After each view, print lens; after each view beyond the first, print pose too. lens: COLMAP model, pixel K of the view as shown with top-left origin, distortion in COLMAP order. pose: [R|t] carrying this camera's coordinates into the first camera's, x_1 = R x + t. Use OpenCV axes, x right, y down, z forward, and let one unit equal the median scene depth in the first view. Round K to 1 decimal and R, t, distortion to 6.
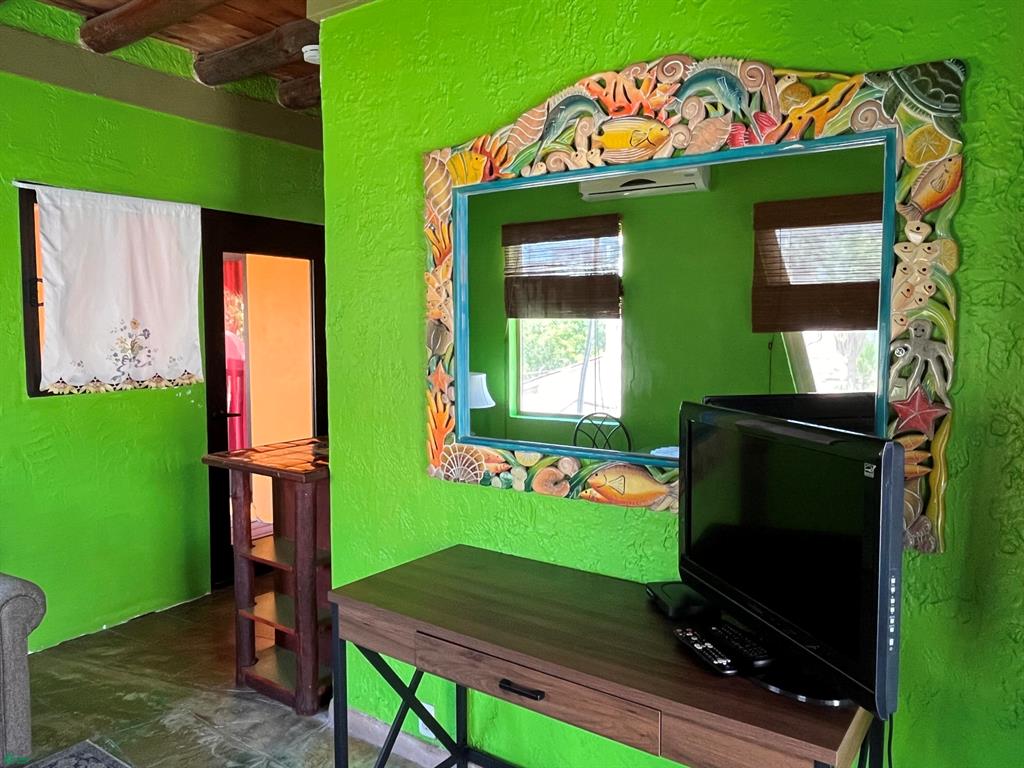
lens RADIAL K [[736.5, 0, 512.0], [0, 736.5, 384.0], [0, 0, 1]] dist [-0.001186, -0.010922]
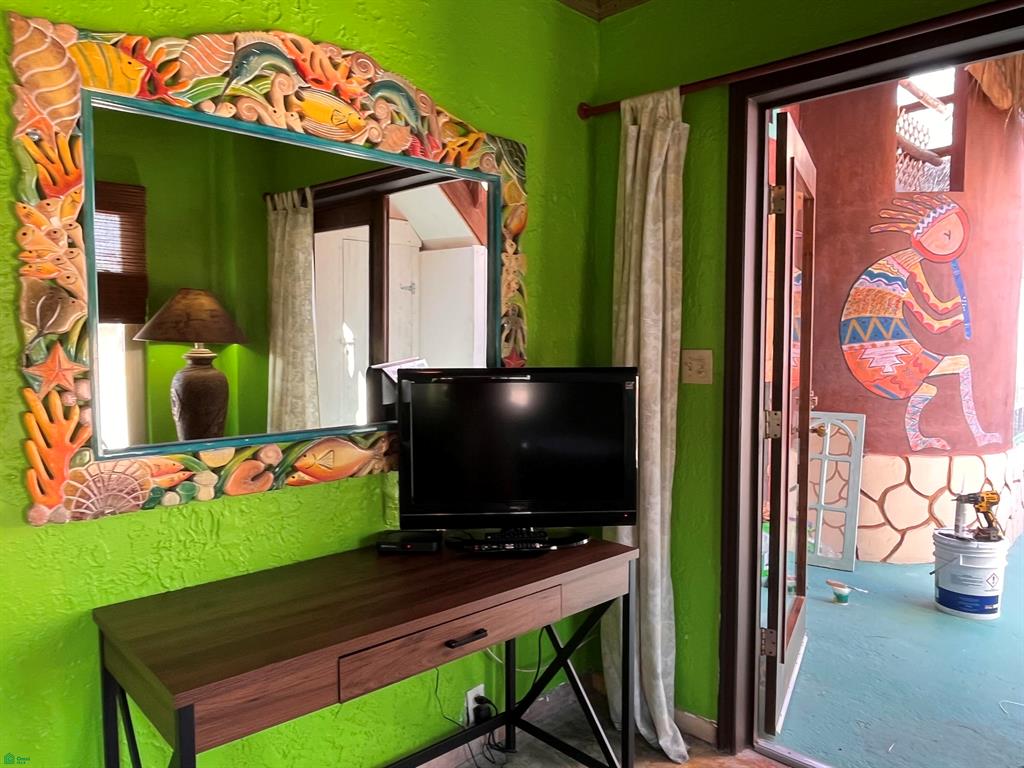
lens RADIAL K [[736.5, 0, 512.0], [0, 736.5, 384.0], [0, 0, 1]] dist [-0.001186, -0.010922]
pose [[0.193953, -0.063449, 0.978957, -0.766454], [0.074400, 0.995984, 0.049812, 0.003111], [-0.978185, 0.063174, 0.197895, 0.548402]]
